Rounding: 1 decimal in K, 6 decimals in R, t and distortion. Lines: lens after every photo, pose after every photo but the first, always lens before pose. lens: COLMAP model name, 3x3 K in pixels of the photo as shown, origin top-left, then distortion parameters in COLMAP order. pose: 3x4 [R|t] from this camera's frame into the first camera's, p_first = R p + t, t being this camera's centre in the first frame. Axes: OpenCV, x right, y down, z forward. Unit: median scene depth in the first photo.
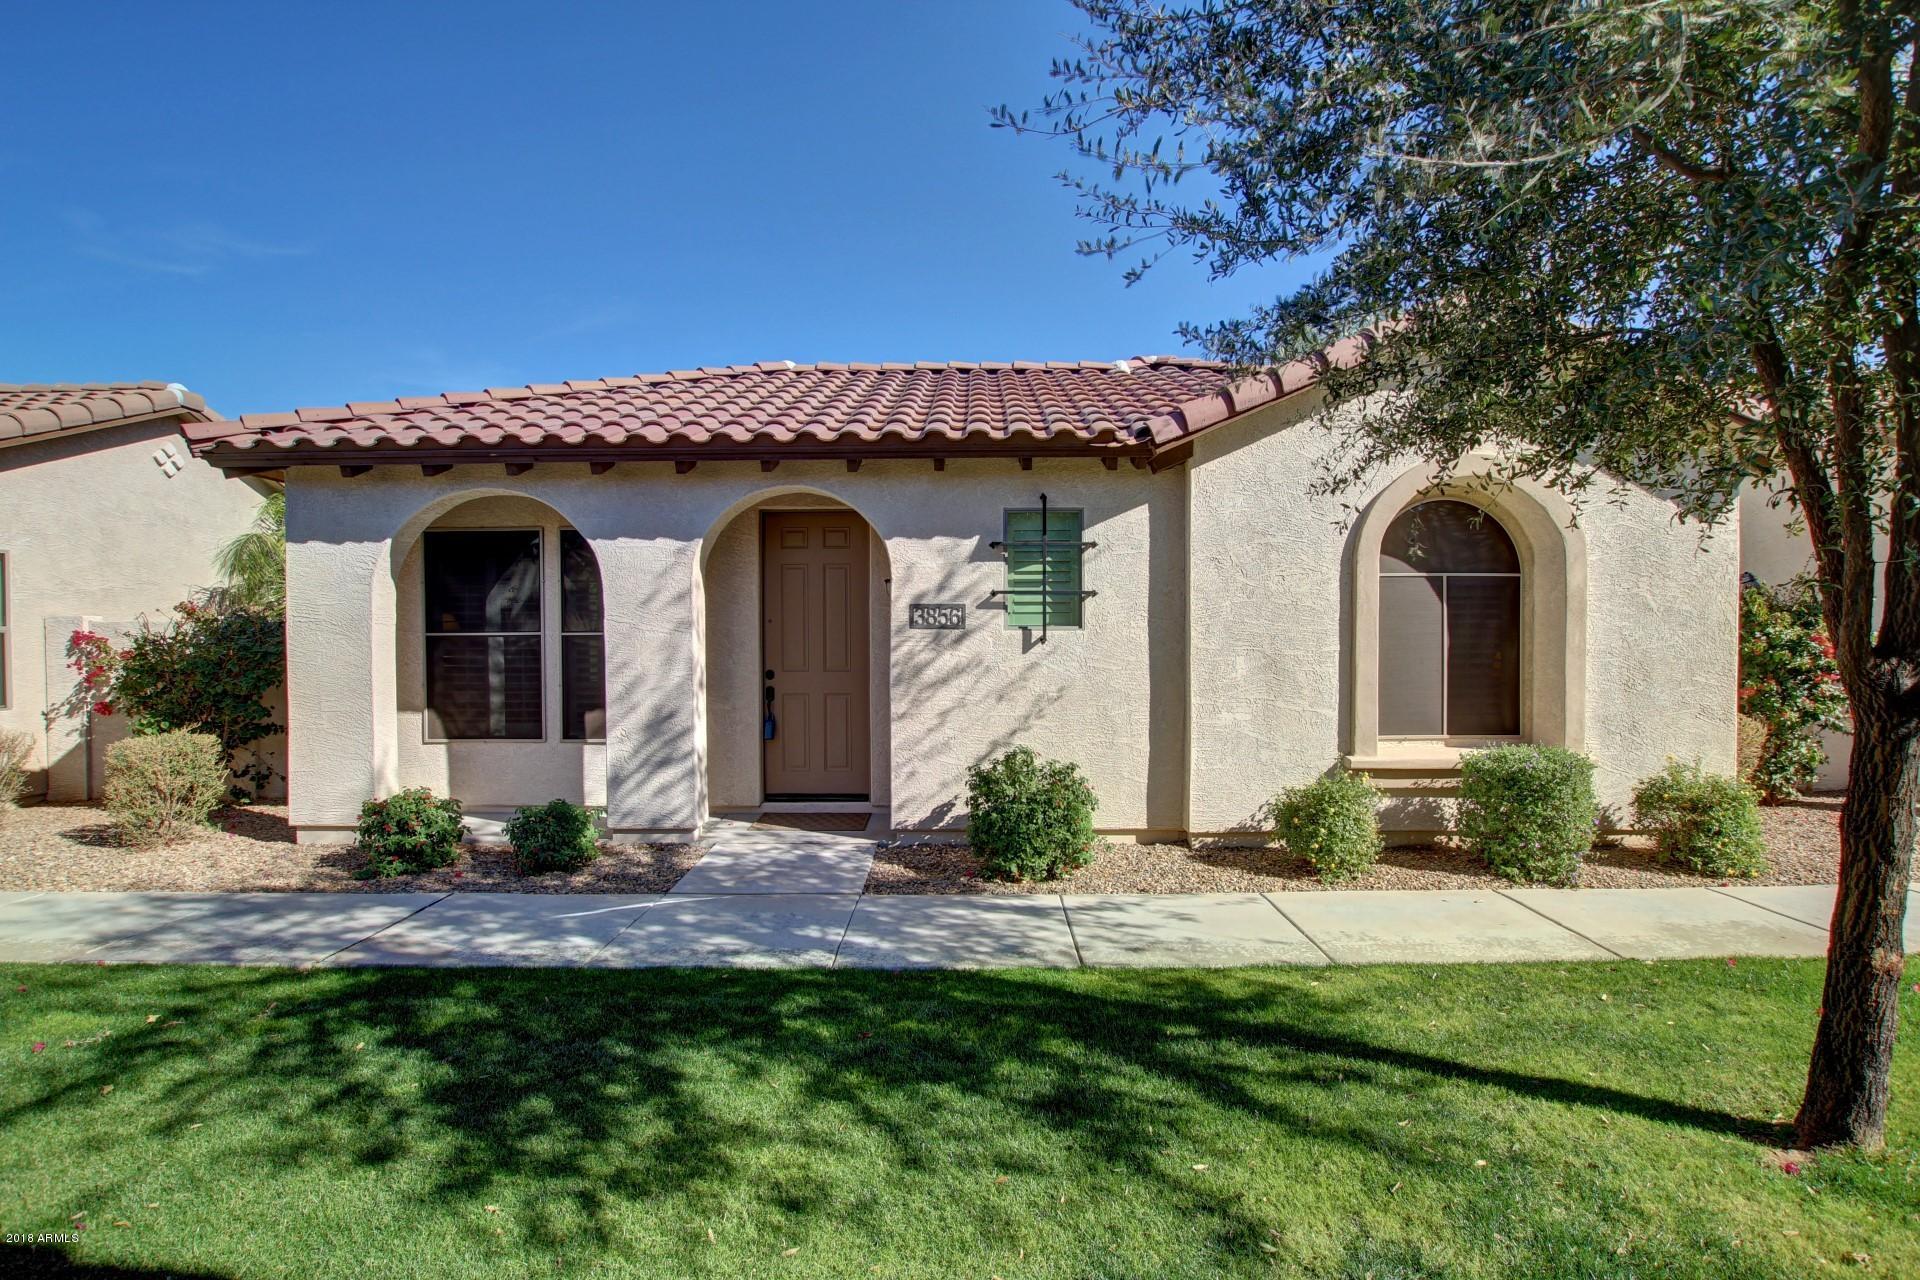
lens RADIAL K [[916.1, 0, 952.9], [0, 916.1, 654.2], [0, 0, 1]] dist [-0.028058, -0.000009]
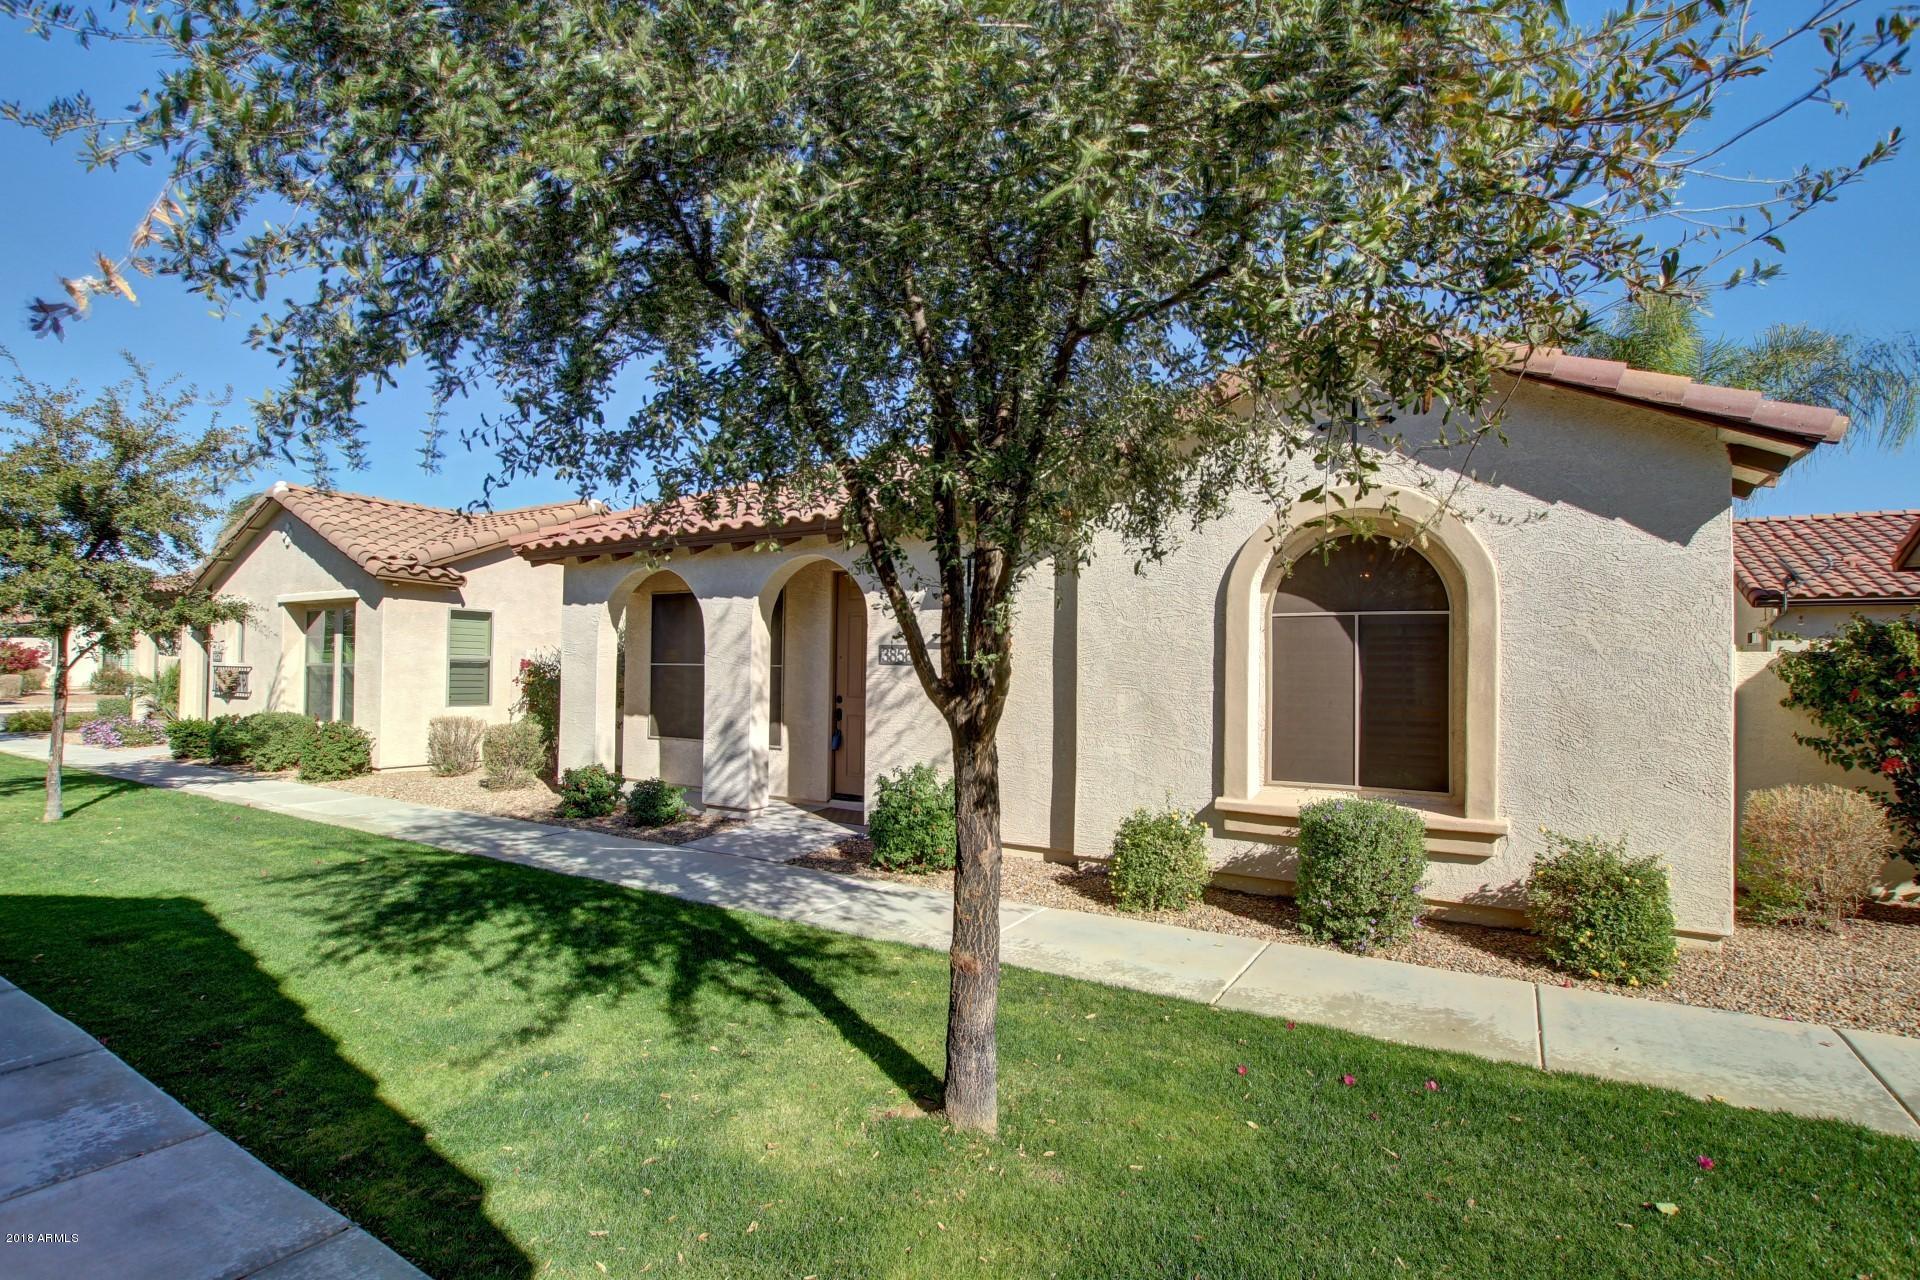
lens RADIAL K [[922.5, 0, 960.0], [0, 922.5, 640.0], [0, 0, 1]] dist [-0.032699, -0.000374]
pose [[0.853481, -0.000587, -0.521124, 0.967429], [-0.029823, 0.998305, -0.049967, -0.001475], [0.520270, 0.058188, 0.852017, -0.021875]]
